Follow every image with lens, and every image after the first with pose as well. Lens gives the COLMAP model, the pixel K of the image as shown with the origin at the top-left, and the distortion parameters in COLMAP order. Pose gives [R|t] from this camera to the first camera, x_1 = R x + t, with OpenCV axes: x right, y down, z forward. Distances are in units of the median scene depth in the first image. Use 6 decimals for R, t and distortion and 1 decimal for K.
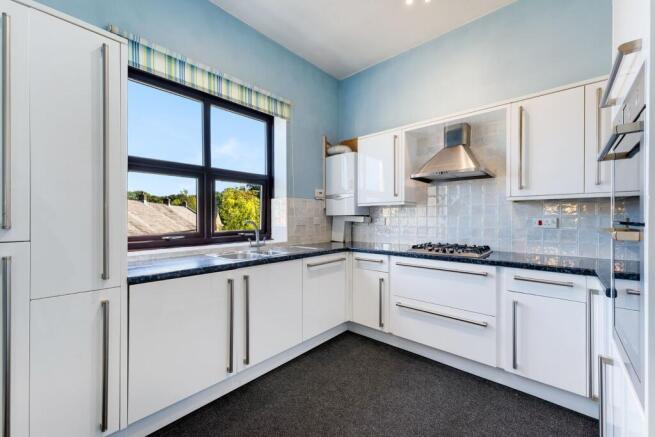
lens RADIAL K [[262.7, 0, 330.9], [0, 262.7, 220.8], [0, 0, 1]] dist [0.000771, 0.000509]
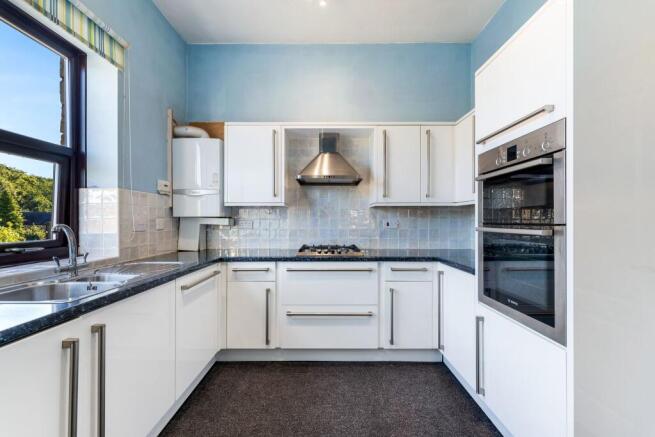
lens RADIAL K [[262.7, 0, 327.7], [0, 262.7, 221.1], [0, 0, 1]] dist [0.000771, 0.000509]
pose [[0.755627, 0.000137, 0.655002, -0.236292], [0.005506, 0.999963, -0.006560, -0.000539], [-0.654979, 0.008563, 0.755599, 0.203382]]
